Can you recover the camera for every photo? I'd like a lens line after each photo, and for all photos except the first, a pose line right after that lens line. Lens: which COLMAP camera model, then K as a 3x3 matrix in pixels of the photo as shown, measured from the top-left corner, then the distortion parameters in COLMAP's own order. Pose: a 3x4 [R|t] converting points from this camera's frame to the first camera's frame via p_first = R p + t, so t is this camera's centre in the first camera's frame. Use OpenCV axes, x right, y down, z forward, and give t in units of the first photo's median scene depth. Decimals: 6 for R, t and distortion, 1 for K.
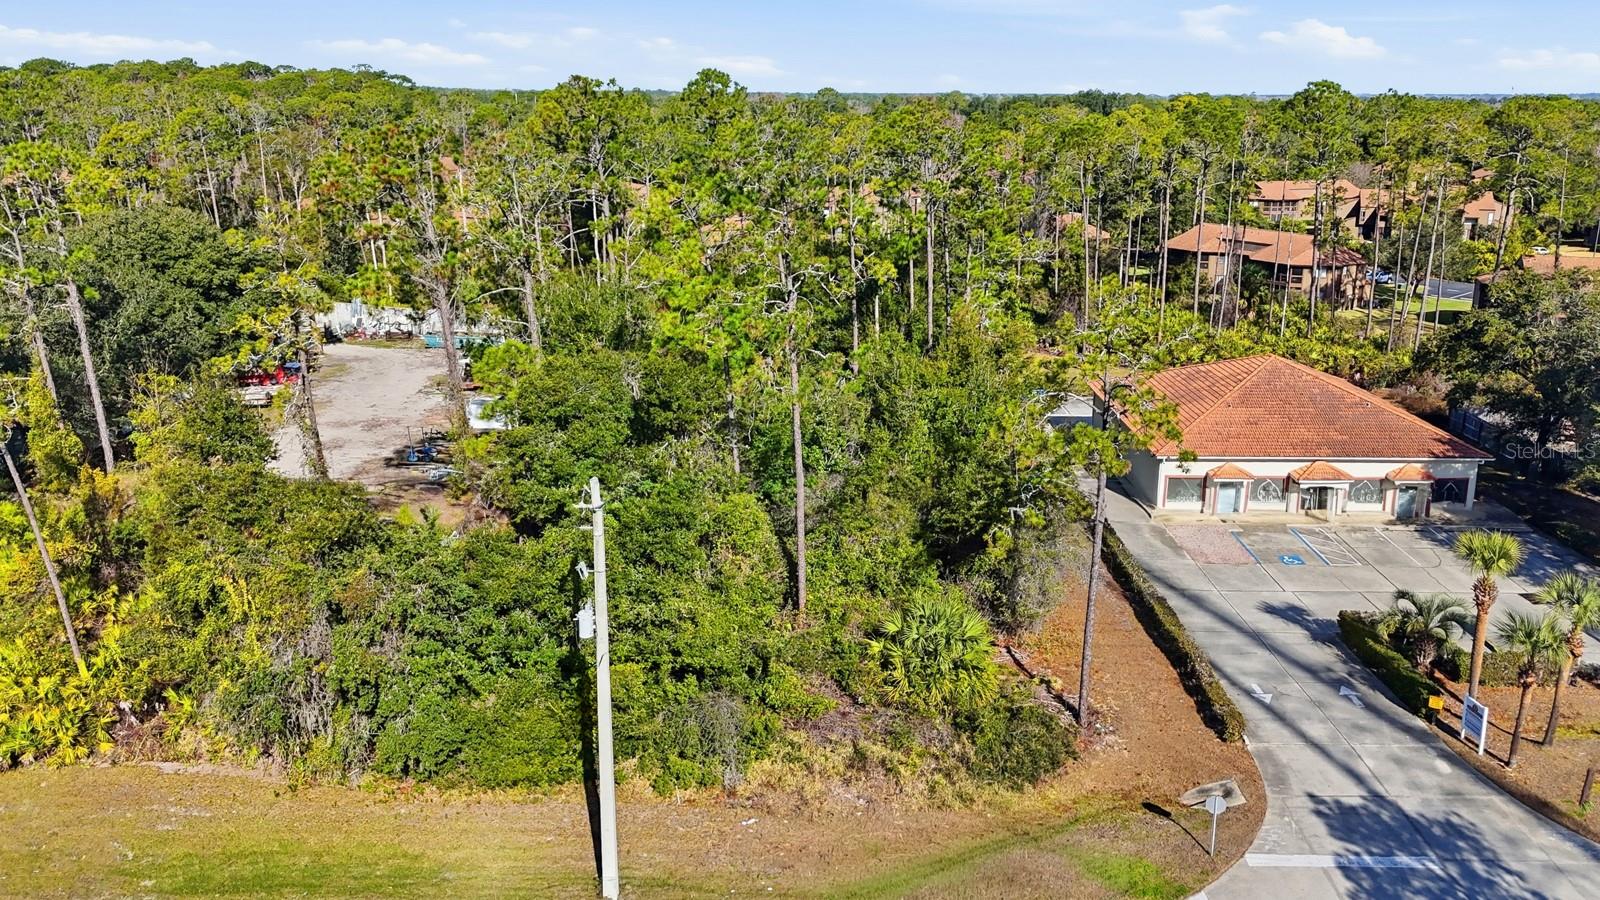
lens RADIAL K [[1137.2, 0, 798.6], [0, 1137.2, 452.7], [0, 0, 1]] dist [0.034192, -0.000821]
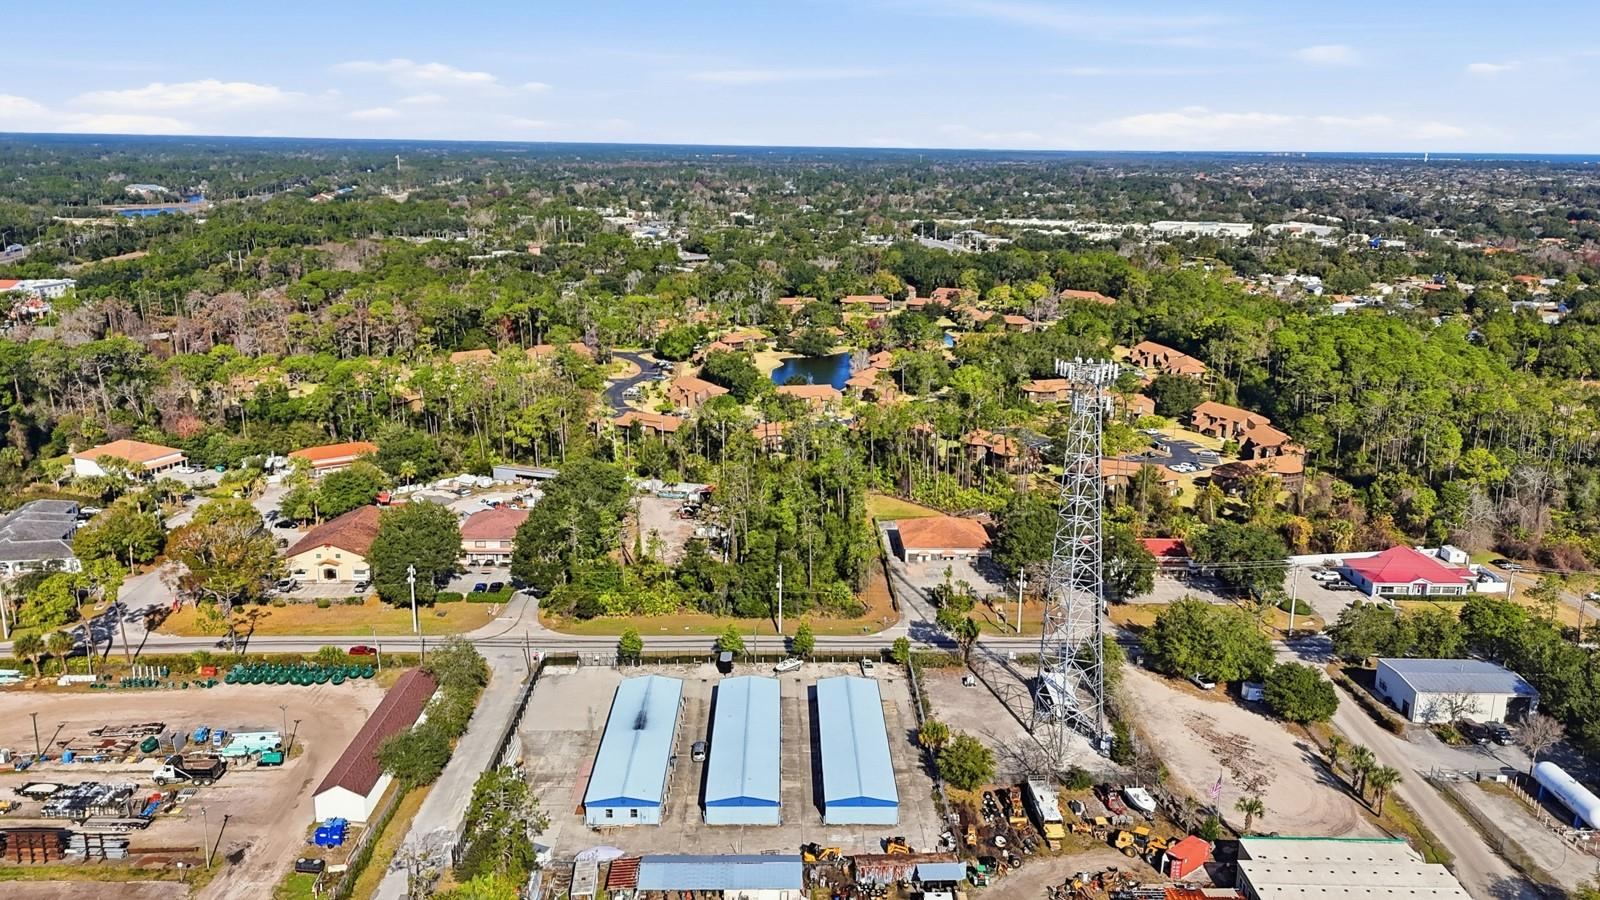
lens RADIAL K [[1137.2, 0, 800.8], [0, 1137.2, 449.9], [0, 0, 1]] dist [0.034192, -0.000821]
pose [[0.999188, 0.007611, 0.039562, -0.216943], [-0.006689, 0.999704, -0.023393, -0.297761], [-0.039729, 0.023109, 0.998943, -3.506769]]
